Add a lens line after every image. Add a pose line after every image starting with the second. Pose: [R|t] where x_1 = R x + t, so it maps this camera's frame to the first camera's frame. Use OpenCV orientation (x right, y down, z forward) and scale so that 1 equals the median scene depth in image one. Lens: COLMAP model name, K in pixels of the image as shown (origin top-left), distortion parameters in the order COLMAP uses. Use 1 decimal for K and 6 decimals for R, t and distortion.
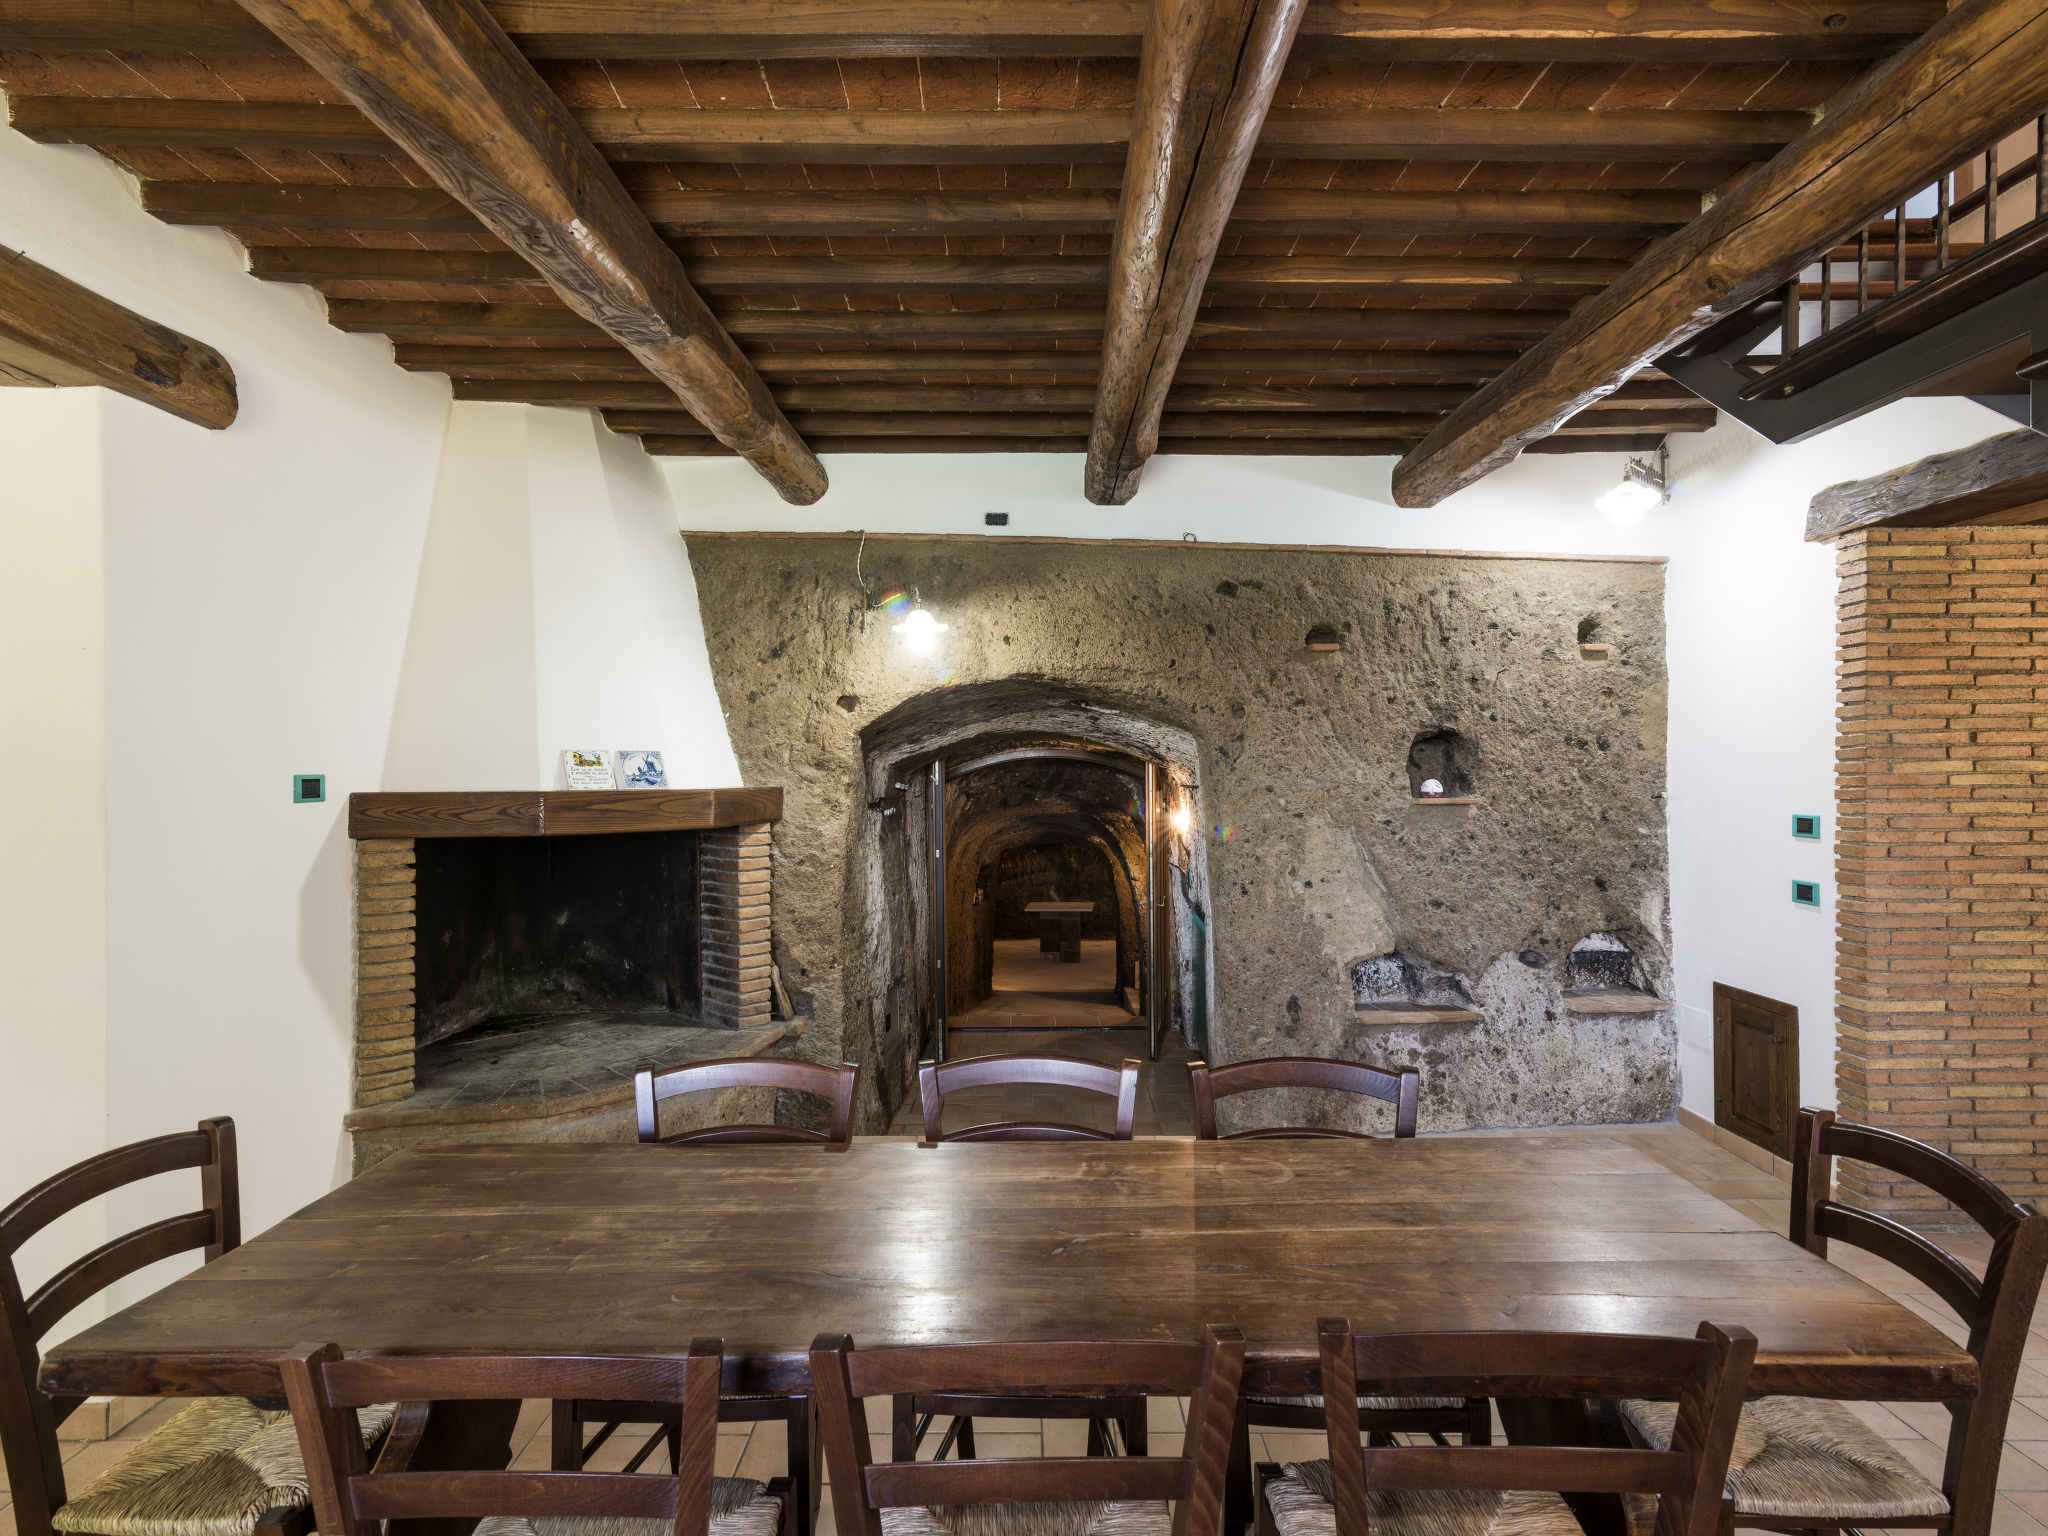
lens RADIAL K [[1074.3, 0, 1034.6], [0, 1074.3, 772.9], [0, 0, 1]] dist [0.025587, -0.002338]
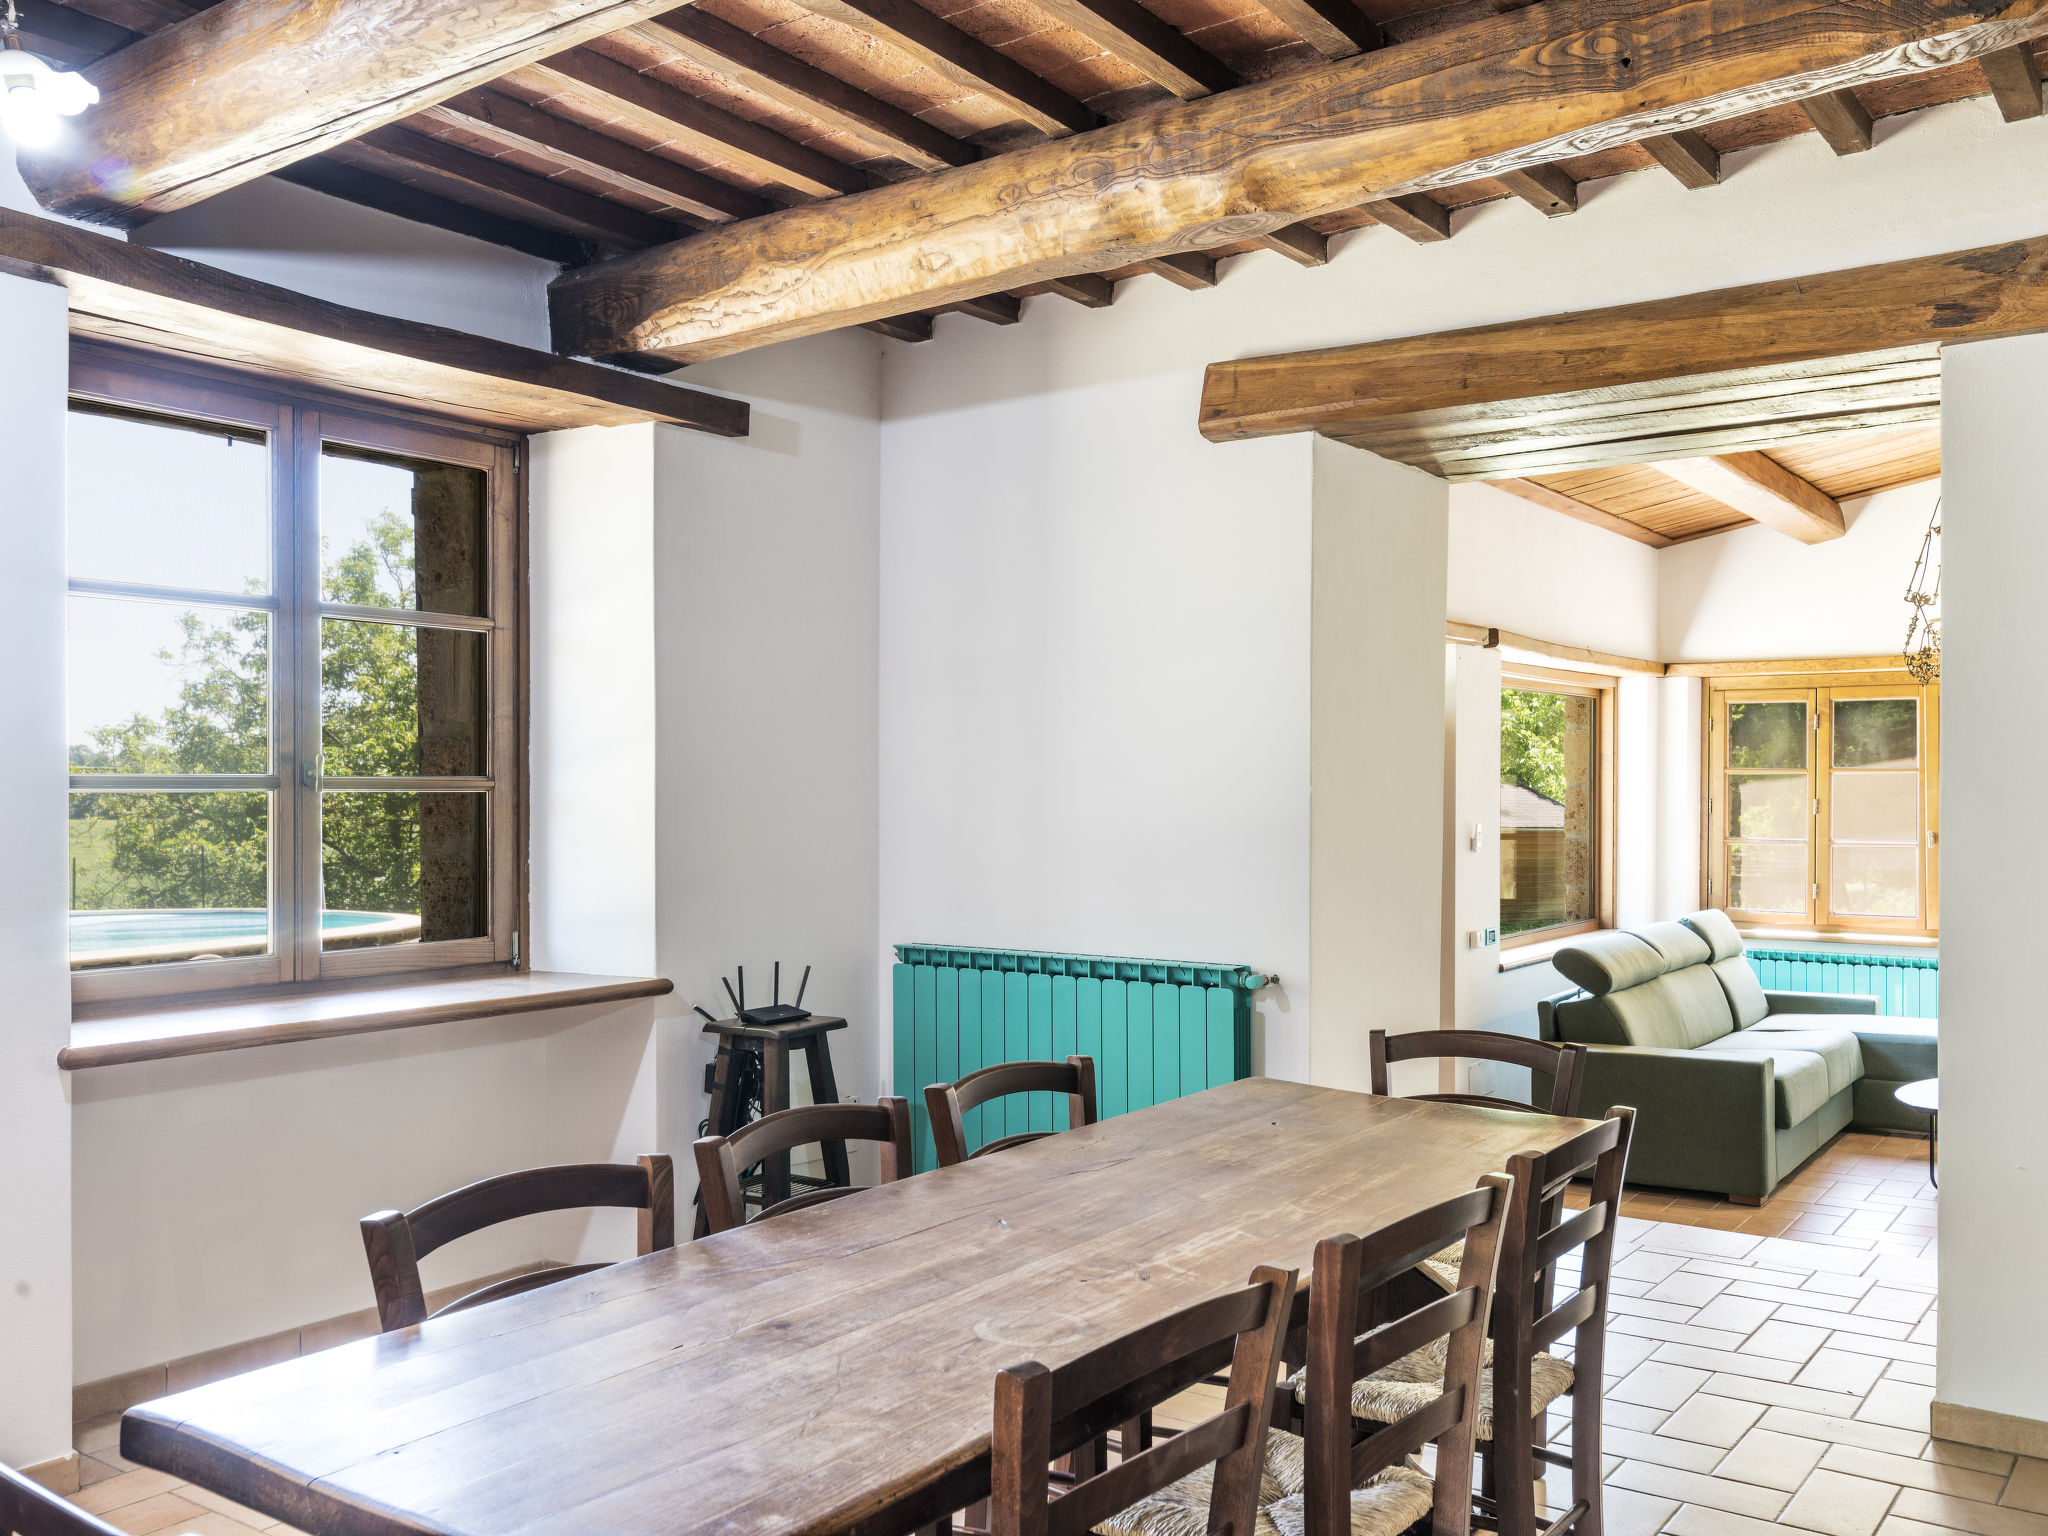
lens RADIAL K [[1696.9, 0, 1019.2], [0, 1696.9, 813.5], [0, 0, 1]] dist [-0.000255, -0.001615]
pose [[-0.577416, 0.008036, -0.816411, 0.792483], [-0.008641, 0.999835, 0.015953, 0.029365], [0.816404, 0.016266, -0.577251, 1.197673]]
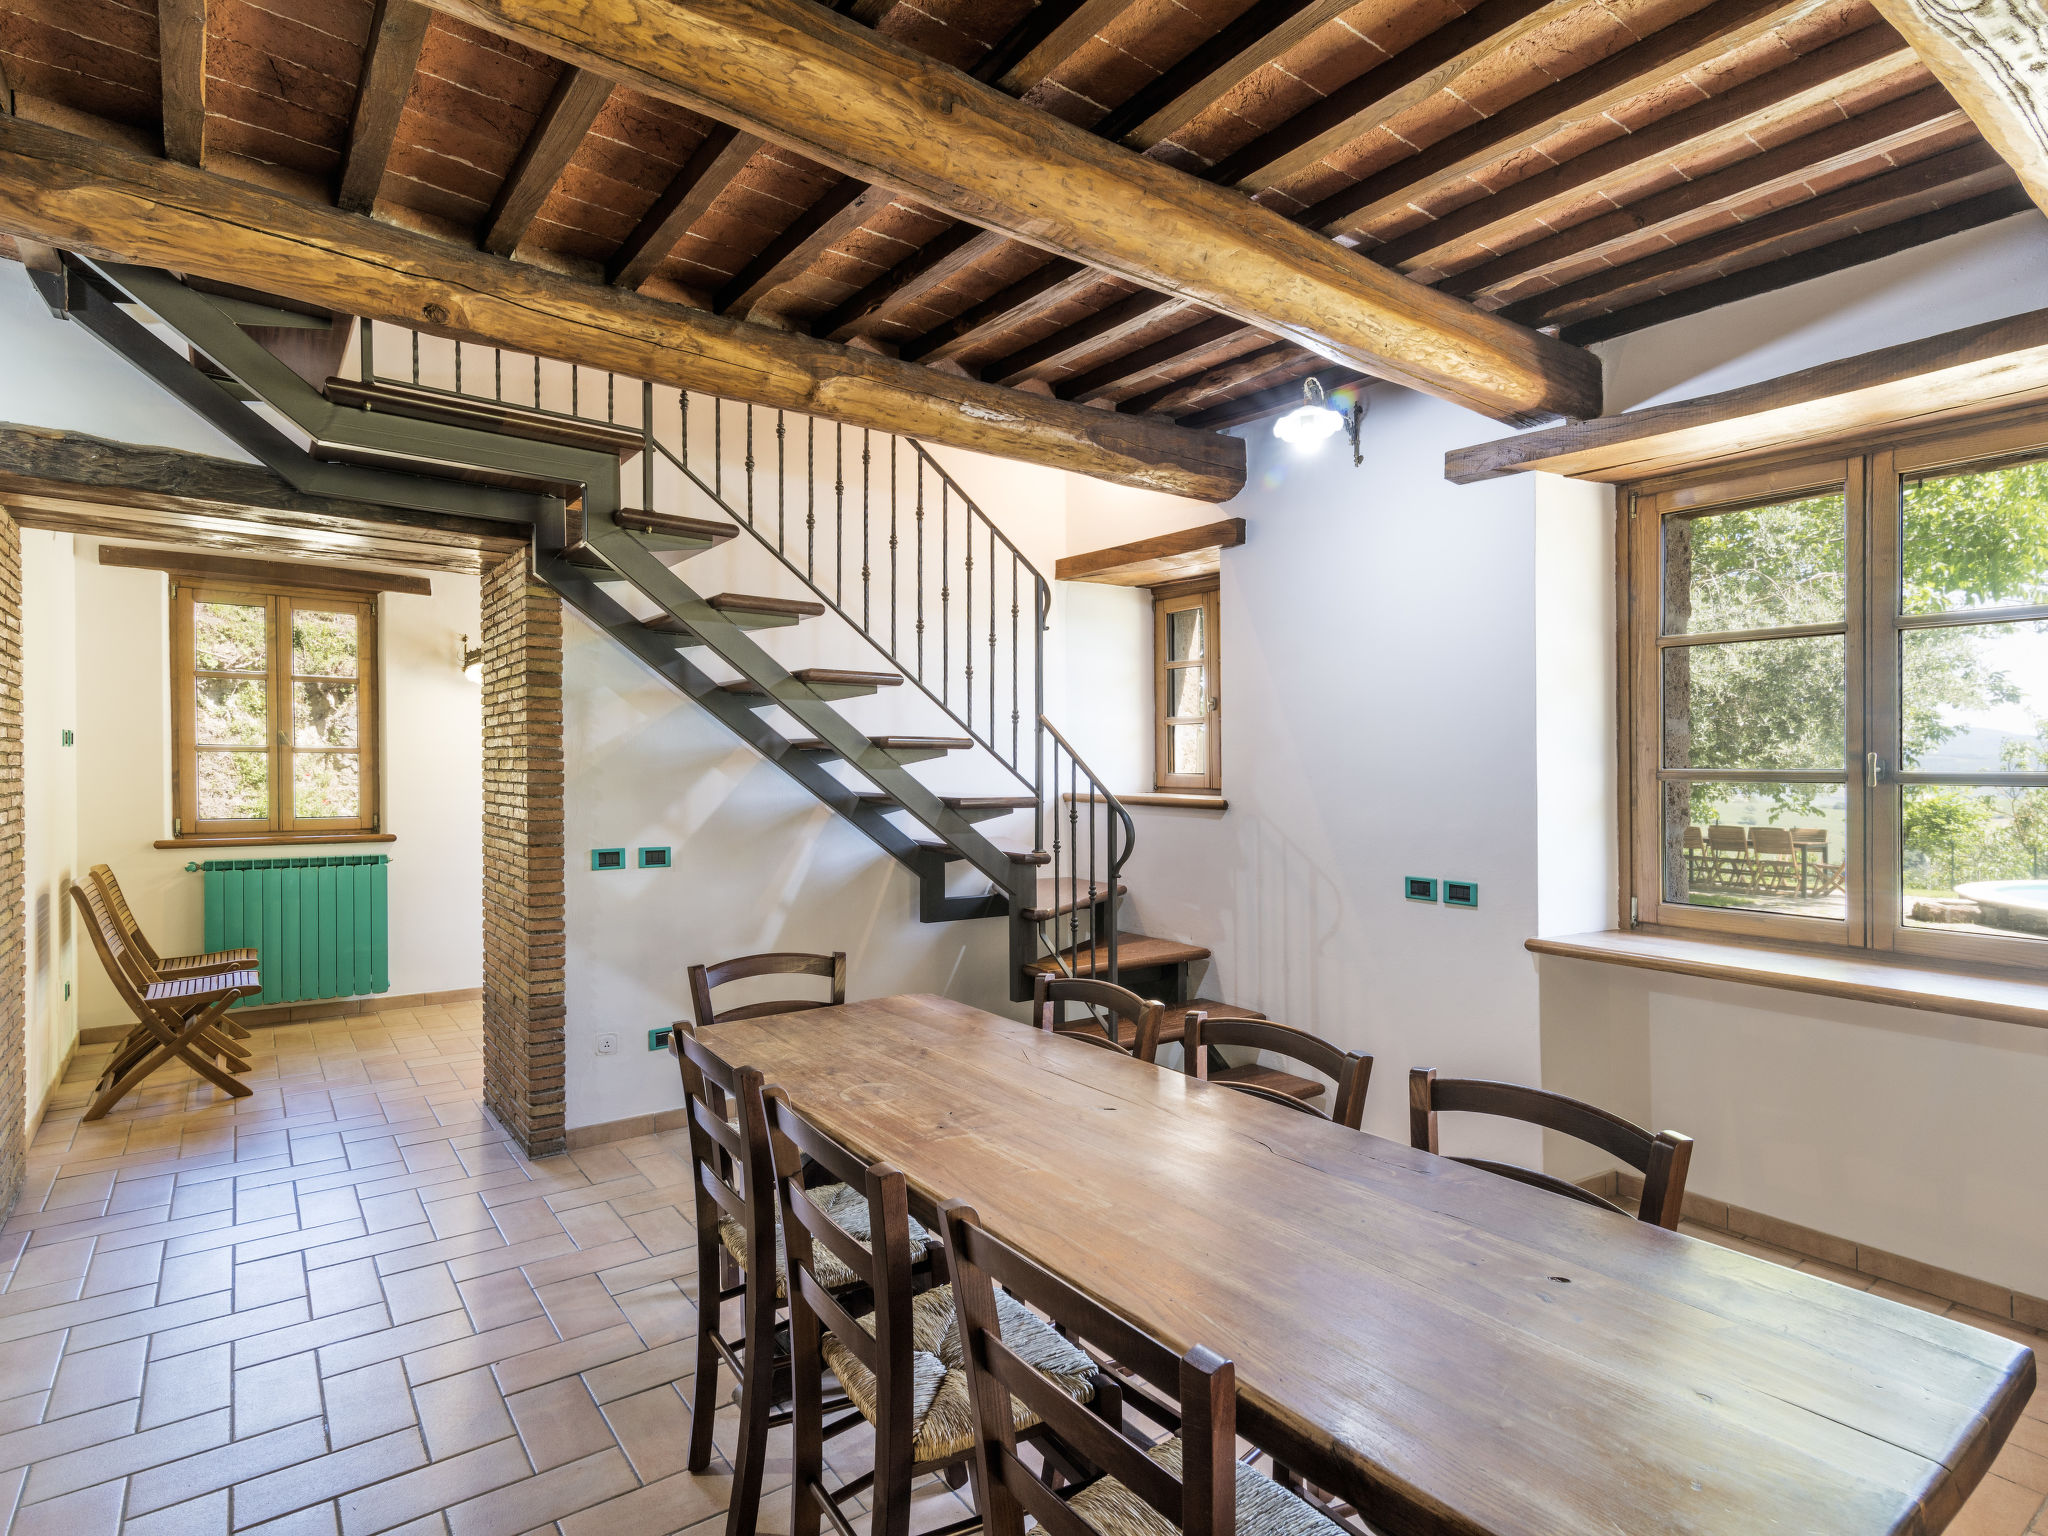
lens RADIAL K [[1074.3, 0, 1028.0], [0, 1074.3, 772.9], [0, 0, 1]] dist [0.025587, -0.002338]
pose [[-0.605093, -0.005163, 0.796138, -0.590240], [-0.001309, 0.999984, 0.005490, 0.022489], [-0.796154, 0.002280, -0.605090, 1.169644]]
